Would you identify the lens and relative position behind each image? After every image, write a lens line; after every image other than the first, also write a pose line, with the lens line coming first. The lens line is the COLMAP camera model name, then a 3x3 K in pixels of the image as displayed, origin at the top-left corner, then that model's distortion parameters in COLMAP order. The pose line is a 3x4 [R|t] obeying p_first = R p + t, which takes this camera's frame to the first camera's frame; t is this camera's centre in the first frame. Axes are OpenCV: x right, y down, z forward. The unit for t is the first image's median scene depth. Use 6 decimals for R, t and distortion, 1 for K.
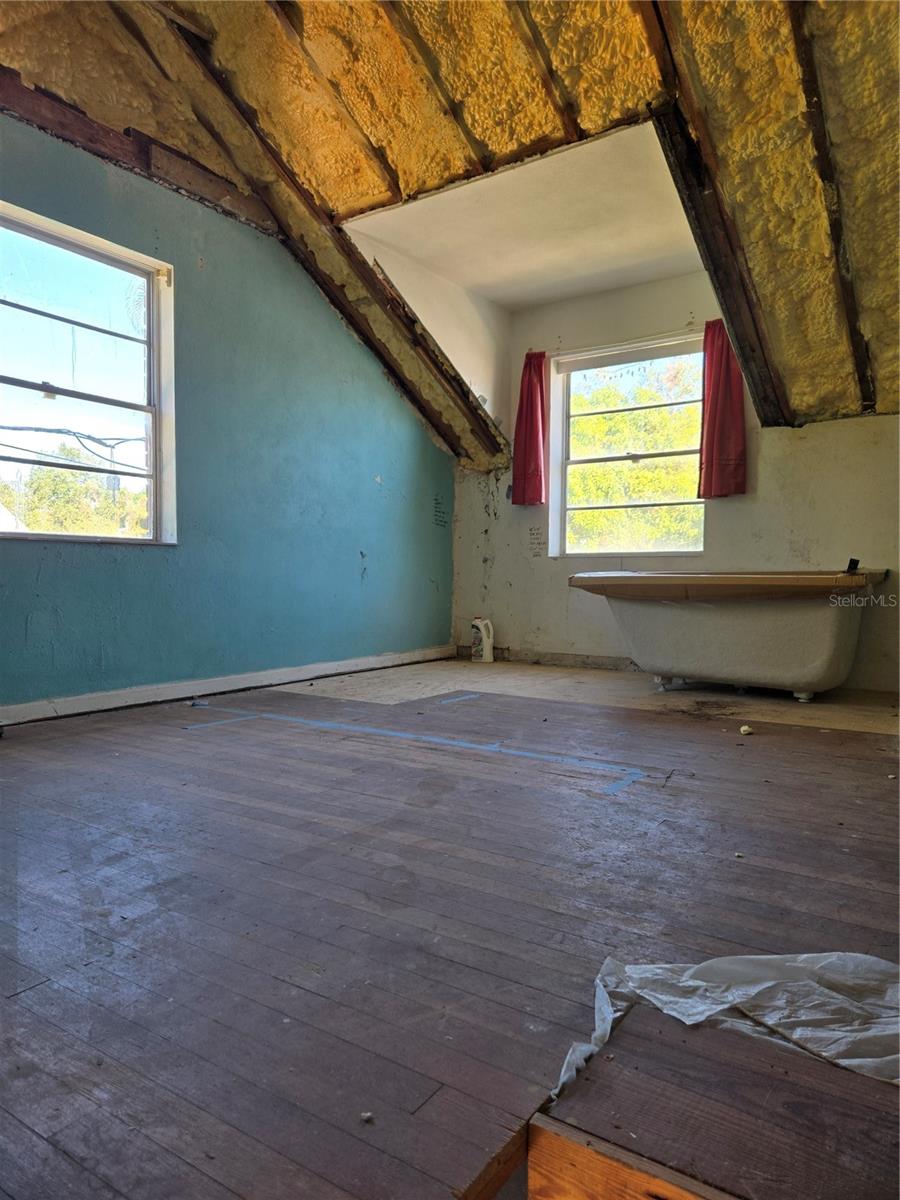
lens RADIAL K [[806.2, 0, 450.7], [0, 806.2, 602.8], [0, 0, 1]] dist [0.089193, -0.071226]
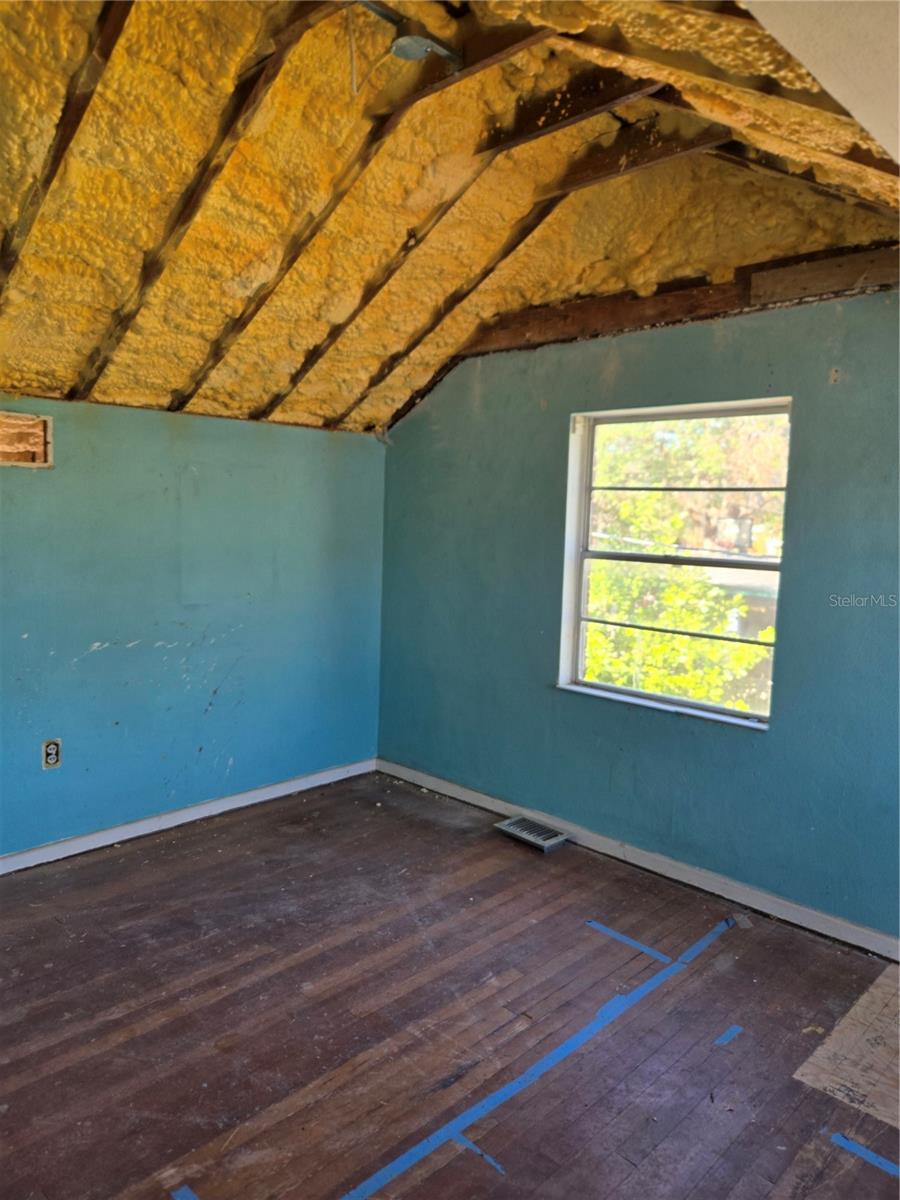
lens RADIAL K [[806.2, 0, 450.7], [0, 806.2, 602.8], [0, 0, 1]] dist [0.089193, -0.071226]
pose [[-0.177833, 0.103864, -0.978564, 0.853429], [-0.060302, 0.991395, 0.116184, -0.445872], [0.982211, 0.079671, -0.170040, 1.301676]]
